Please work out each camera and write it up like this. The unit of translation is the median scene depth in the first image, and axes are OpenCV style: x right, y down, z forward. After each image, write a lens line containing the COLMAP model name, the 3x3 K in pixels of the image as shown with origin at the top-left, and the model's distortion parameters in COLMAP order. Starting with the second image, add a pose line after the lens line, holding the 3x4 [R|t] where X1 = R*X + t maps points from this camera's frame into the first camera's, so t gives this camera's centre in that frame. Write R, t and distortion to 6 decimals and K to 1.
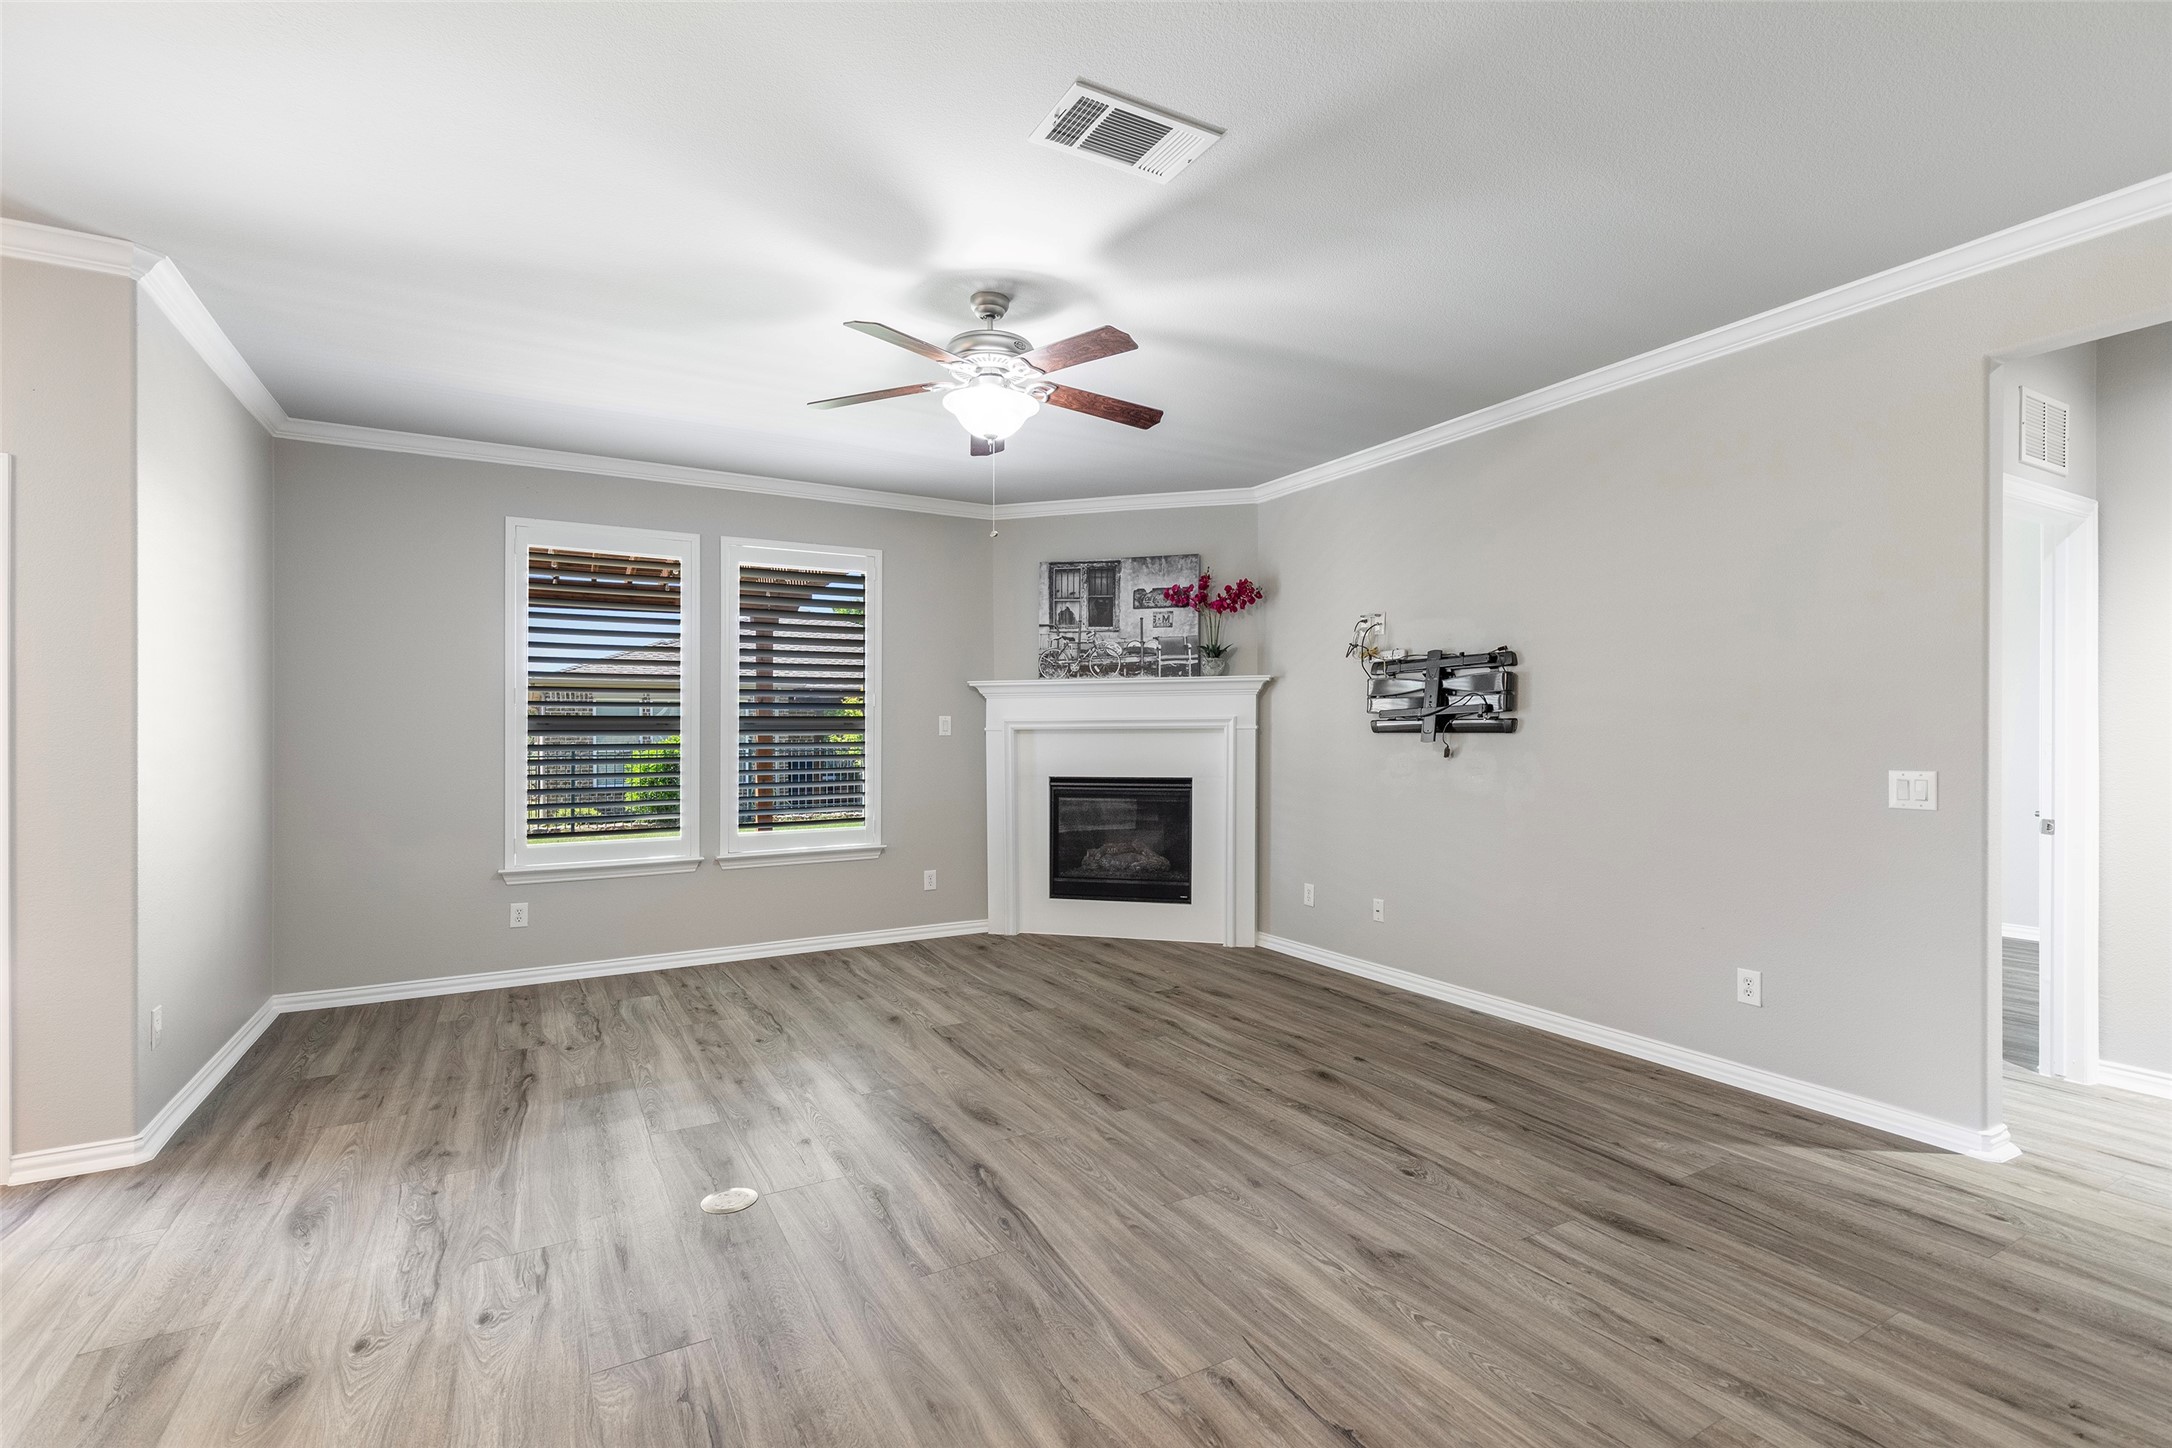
lens RADIAL K [[1033.6, 0, 1132.9], [0, 1033.6, 718.9], [0, 0, 1]] dist [0.010252, 0.000550]
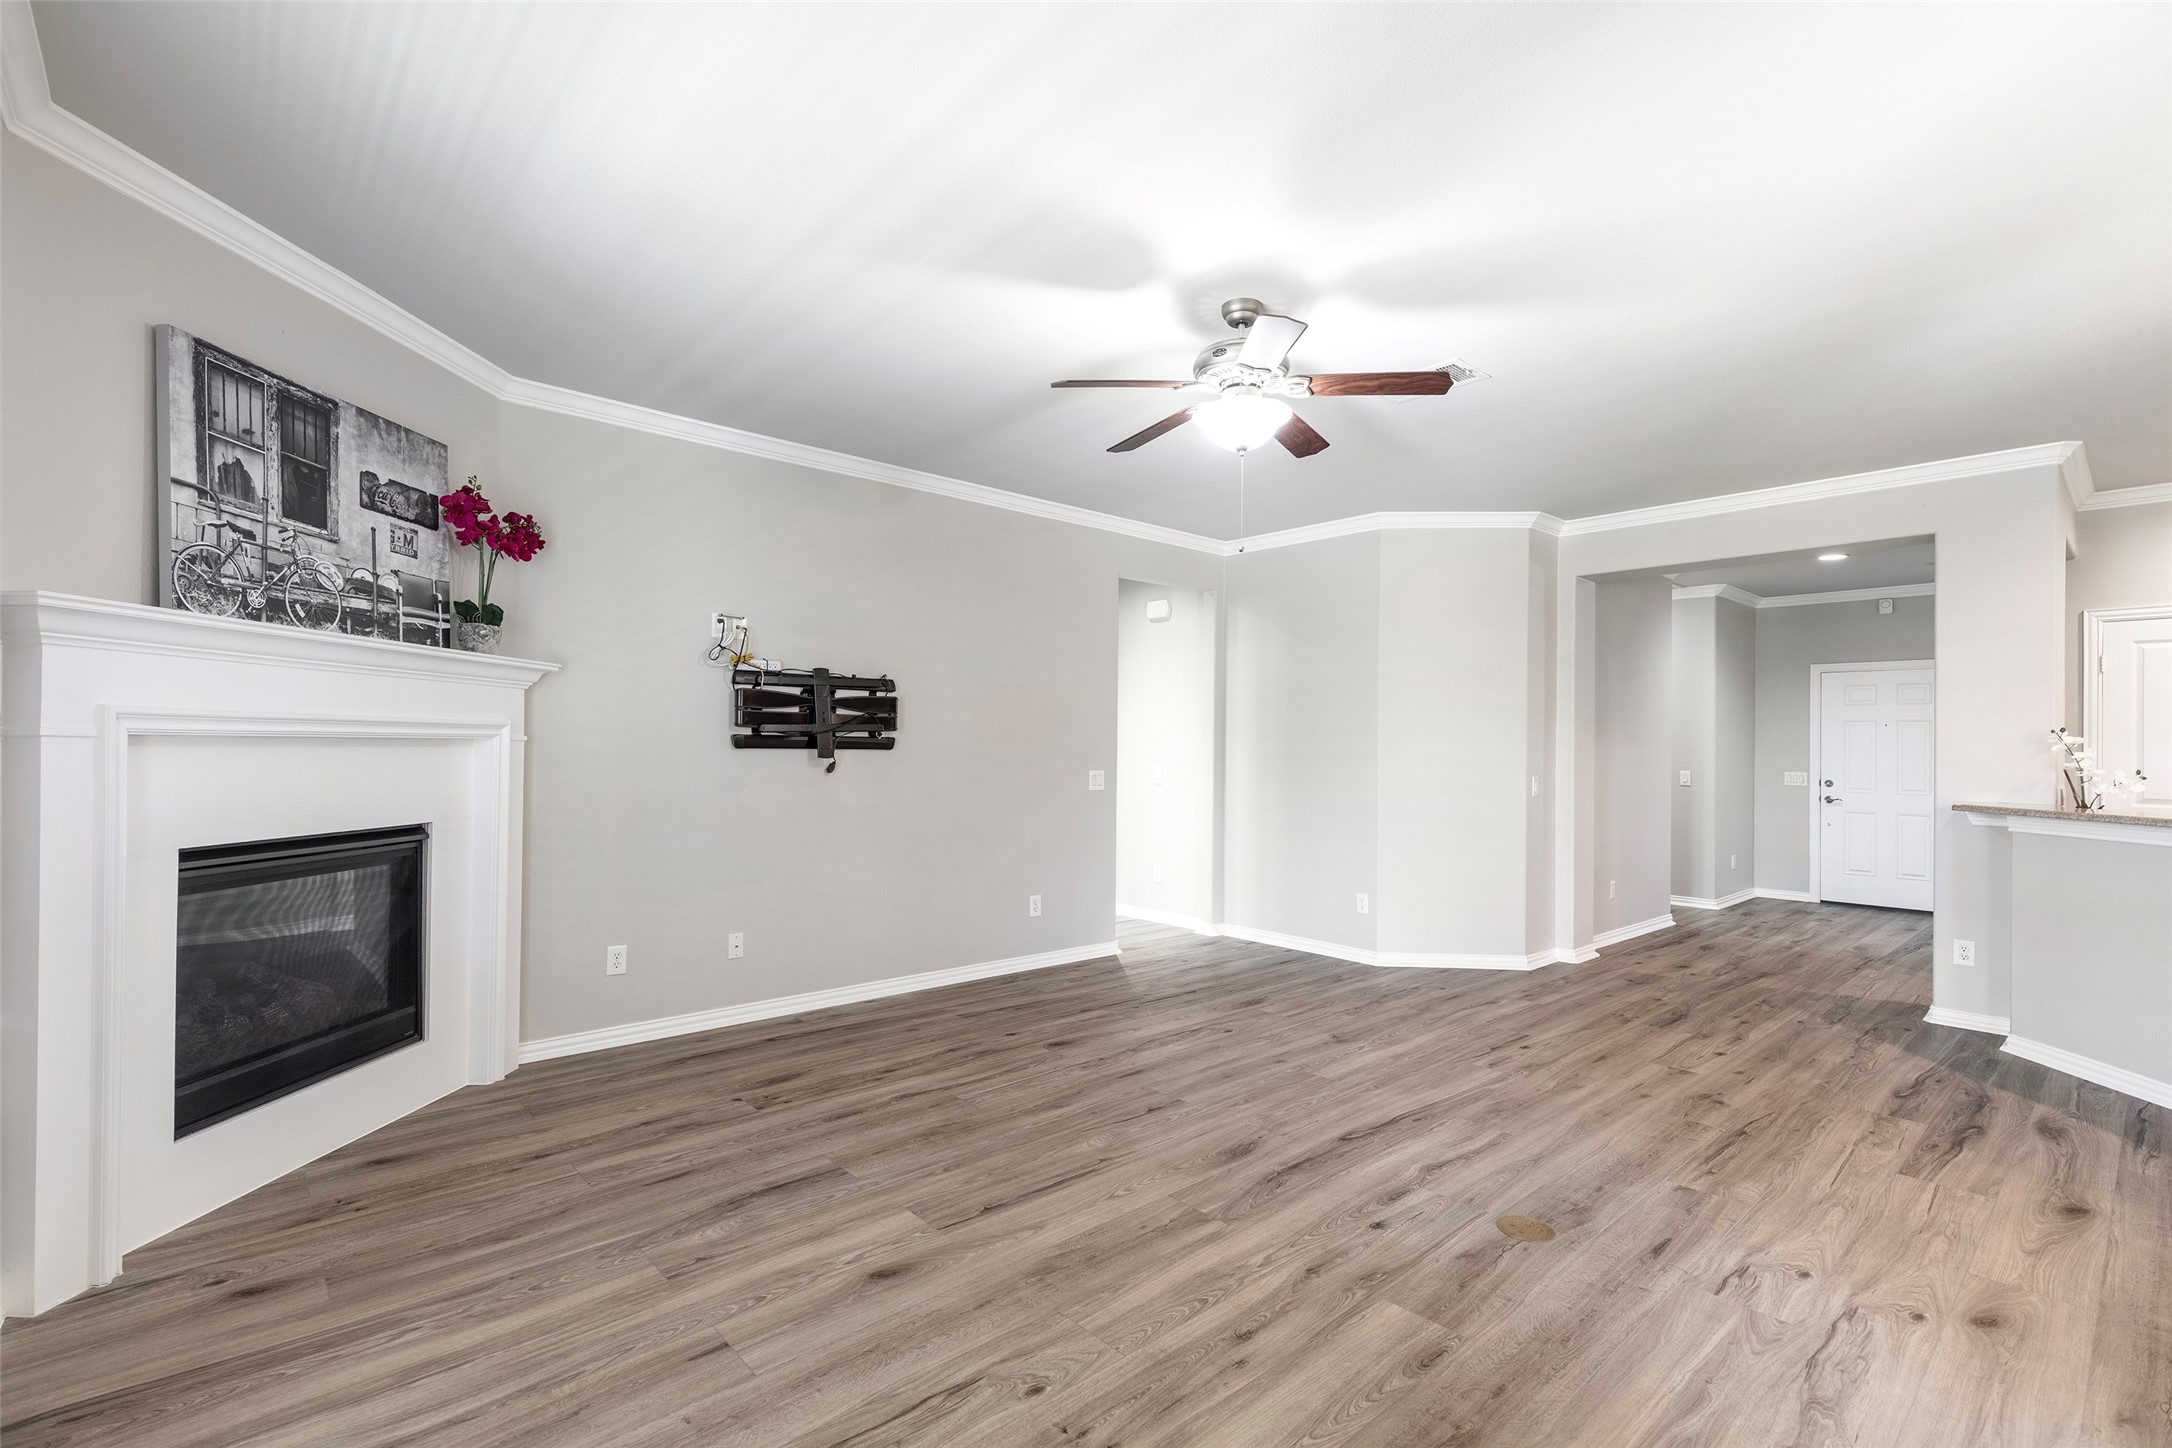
lens RADIAL K [[986.5, 0, 1095.3], [0, 986.5, 740.9], [0, 0, 1]] dist [0.002077, 0.000472]
pose [[-0.215941, 0.010274, 0.976352, -0.619481], [-0.019131, 0.999708, -0.014751, 0.012820], [-0.976219, -0.021864, -0.215681, 0.819108]]
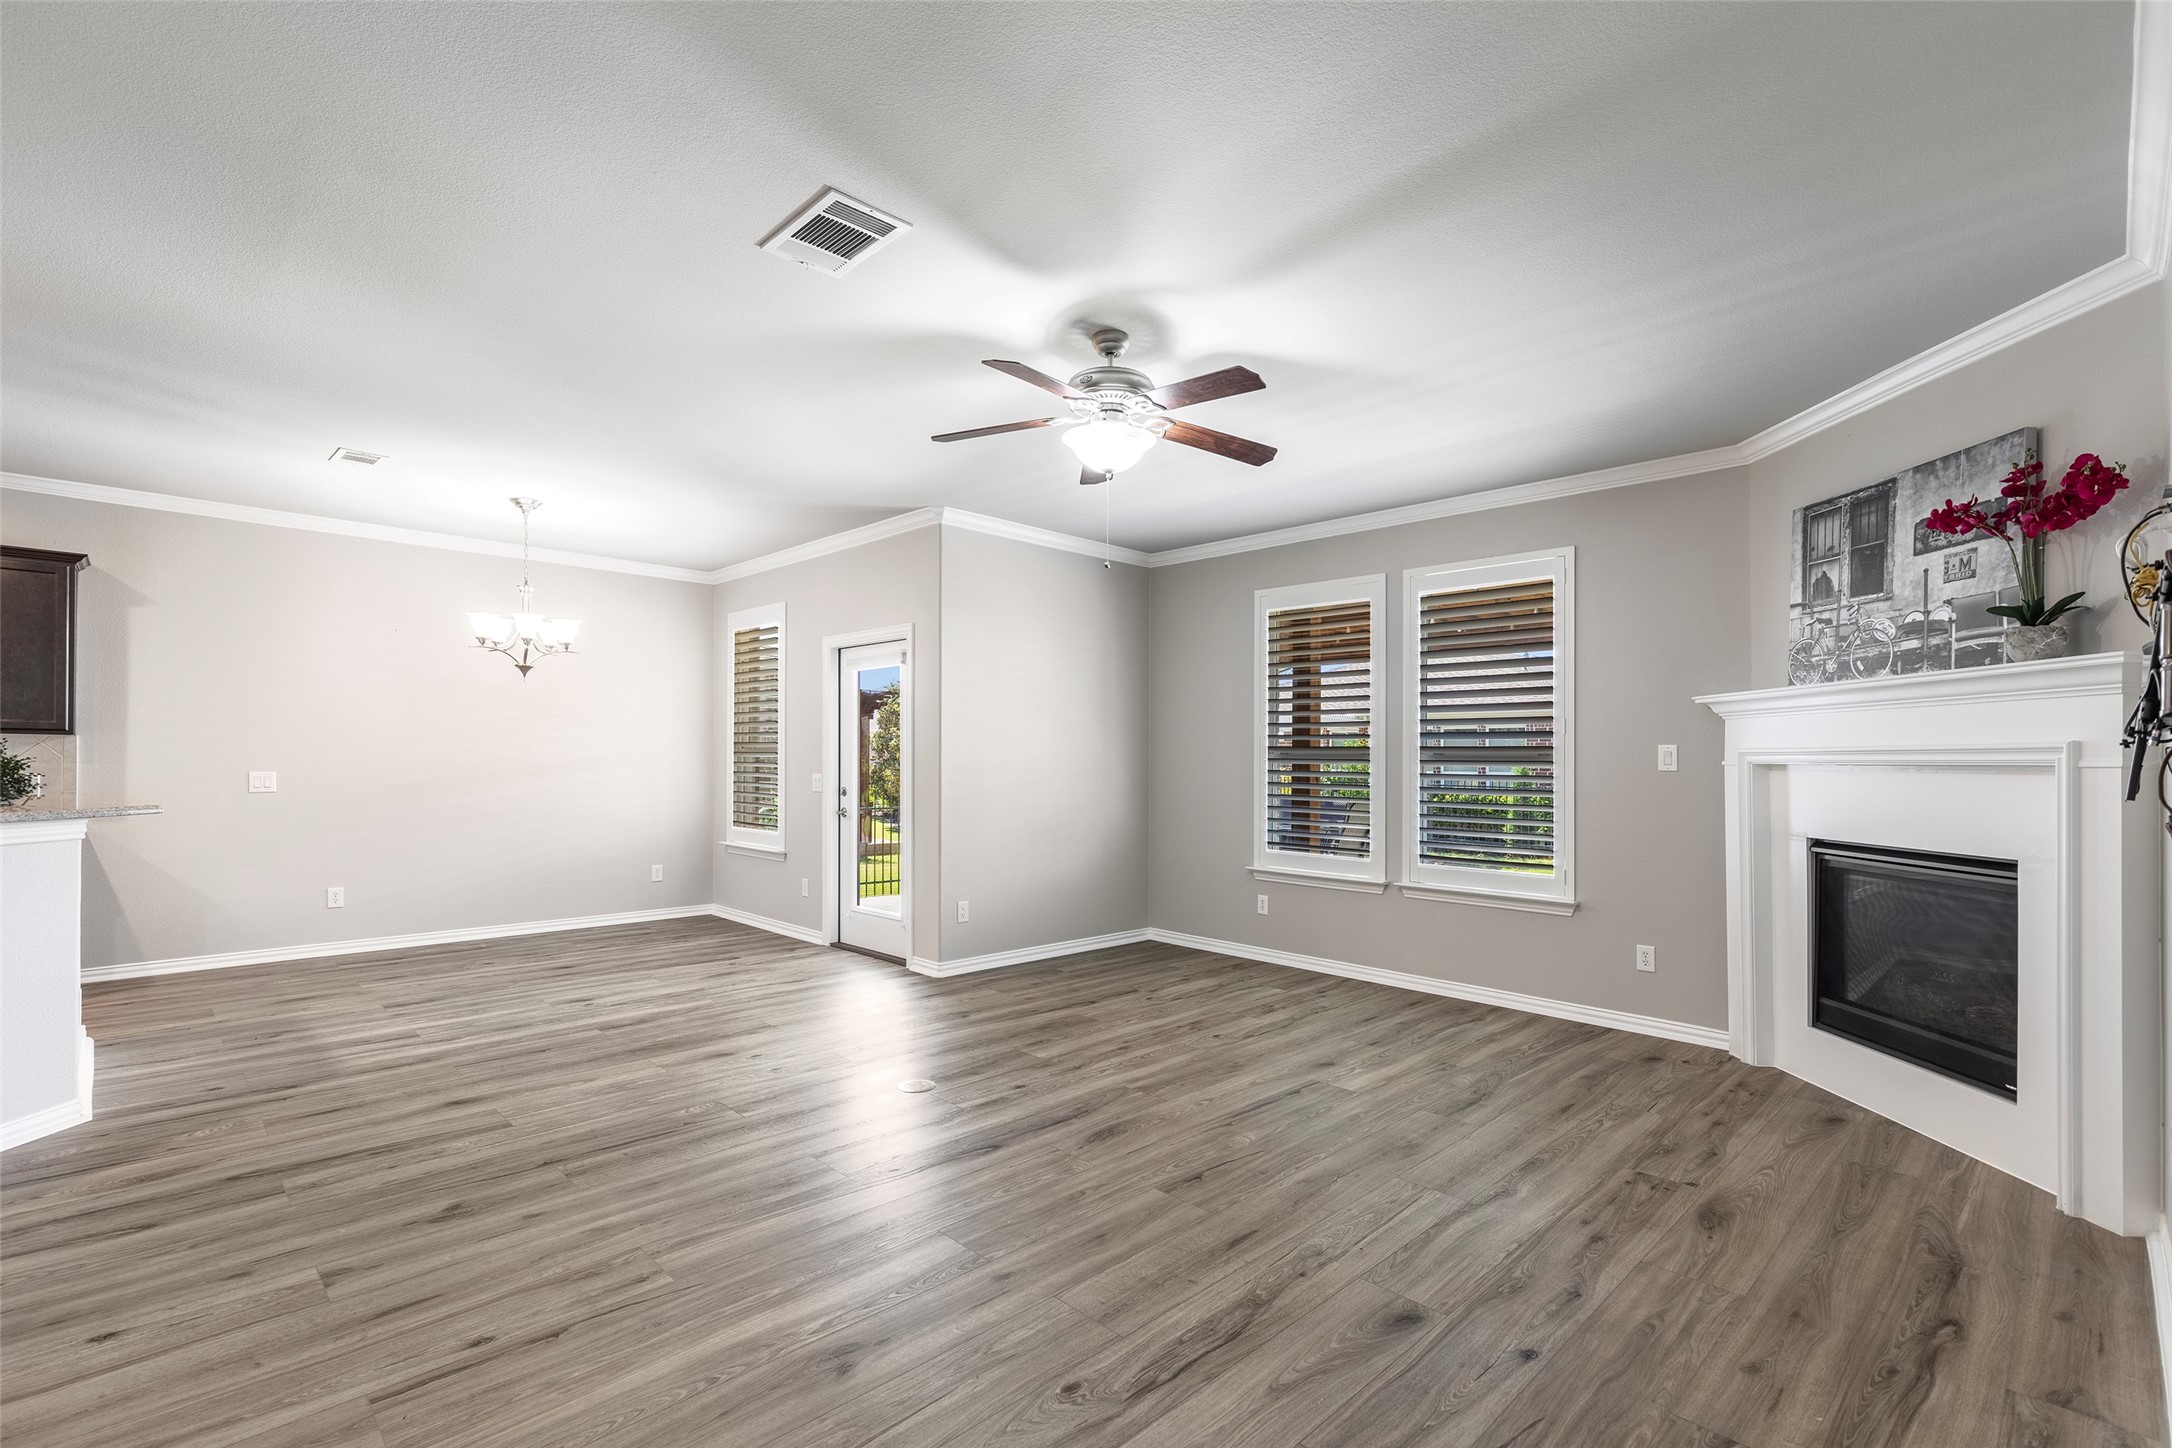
lens RADIAL K [[990.8, 0, 1019.6], [0, 990.8, 732.0], [0, 0, 1]] dist [0.008763, 0.000471]
pose [[0.188419, -0.019745, -0.981890, 0.496325], [-0.003141, 0.999781, -0.020707, 0.005102], [0.982084, 0.006986, 0.188315, 0.447735]]
